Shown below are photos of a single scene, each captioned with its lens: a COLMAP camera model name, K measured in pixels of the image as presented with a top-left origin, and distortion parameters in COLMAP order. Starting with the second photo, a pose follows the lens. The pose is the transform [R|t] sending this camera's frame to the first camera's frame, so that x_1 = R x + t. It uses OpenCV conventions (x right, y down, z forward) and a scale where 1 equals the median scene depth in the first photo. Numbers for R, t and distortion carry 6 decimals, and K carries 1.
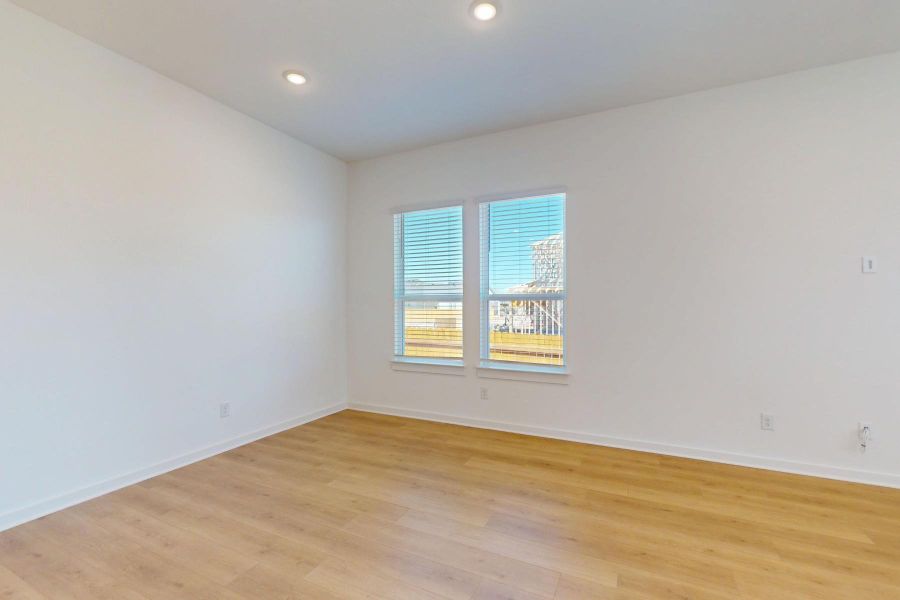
lens RADIAL K [[391.1, 0, 450.1], [0, 391.1, 300.7], [0, 0, 1]] dist [0.001291, -0.000353]
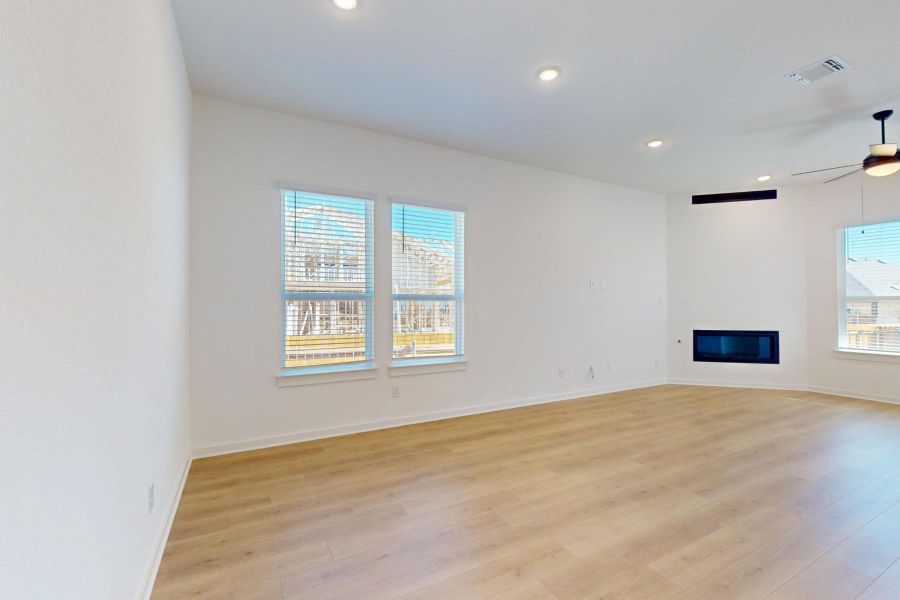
lens RADIAL K [[391.1, 0, 448.8], [0, 391.1, 301.7], [0, 0, 1]] dist [0.001291, -0.000353]
pose [[0.582707, 0.008106, 0.812642, -0.775133], [-0.007738, 0.999960, -0.004426, 0.008180], [-0.812645, -0.003709, 0.582747, 0.355303]]
